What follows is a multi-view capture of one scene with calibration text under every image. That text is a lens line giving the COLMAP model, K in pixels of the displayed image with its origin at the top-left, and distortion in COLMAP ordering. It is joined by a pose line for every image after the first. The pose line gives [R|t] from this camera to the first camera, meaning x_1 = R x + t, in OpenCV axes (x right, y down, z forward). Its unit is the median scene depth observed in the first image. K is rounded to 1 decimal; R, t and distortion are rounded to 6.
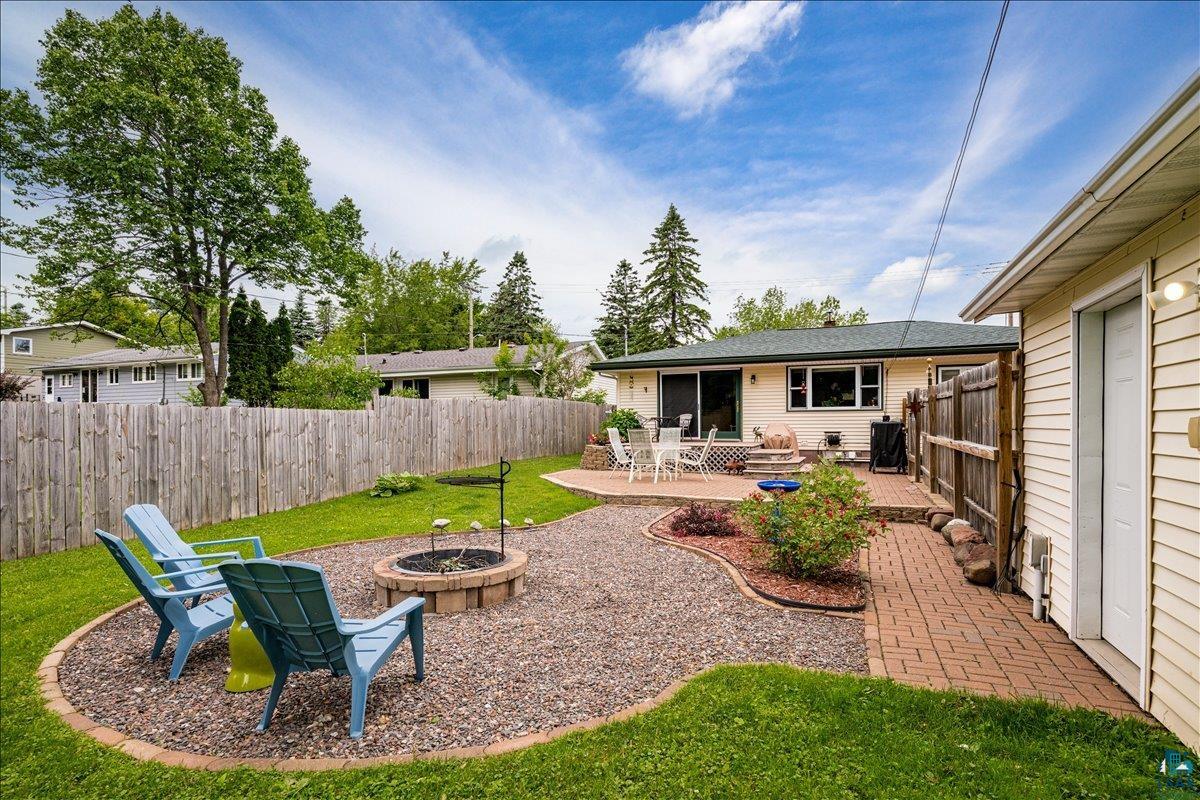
lens RADIAL K [[591.3, 0, 615.9], [0, 591.3, 421.2], [0, 0, 1]] dist [0.001205, -0.000178]
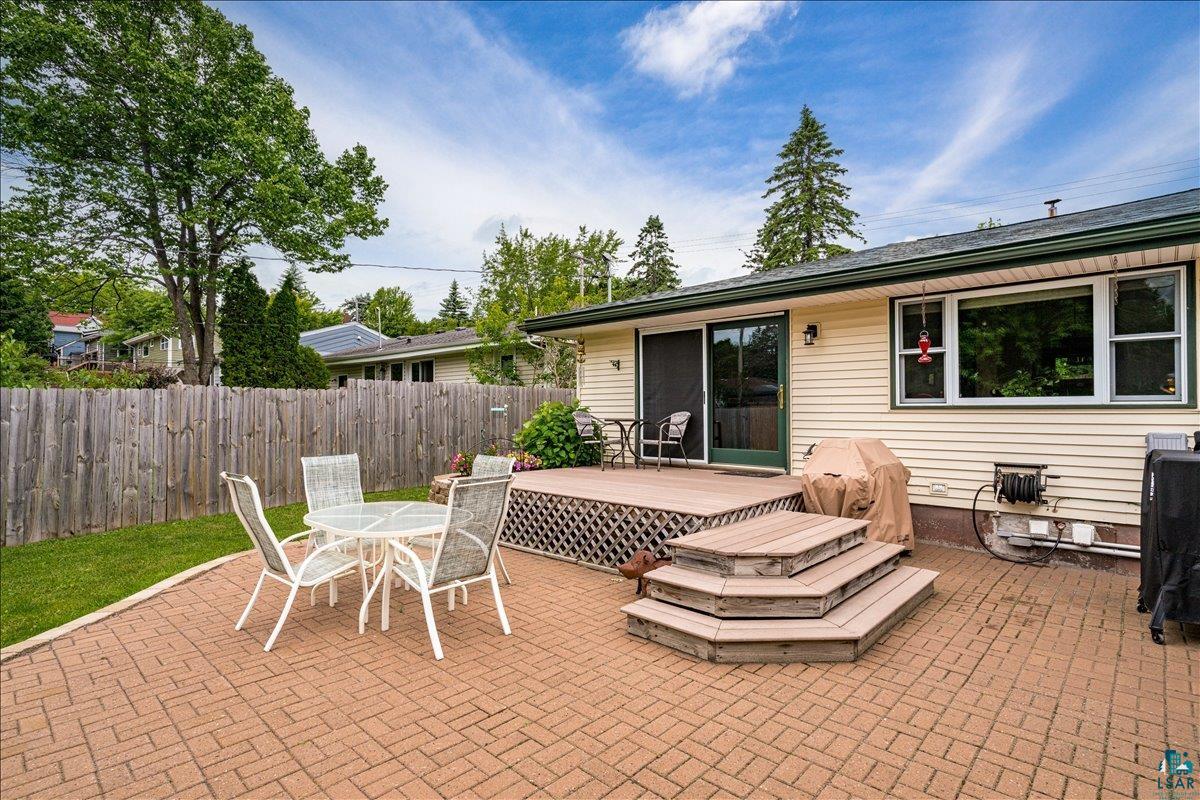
lens RADIAL K [[591.3, 0, 598.6], [0, 591.3, 399.0], [0, 0, 1]] dist [0.001205, -0.000178]
pose [[0.934340, -0.003231, -0.356368, 0.156457], [-0.001081, 0.999929, -0.011901, -0.011472], [0.356381, 0.011504, 0.934270, 0.347140]]
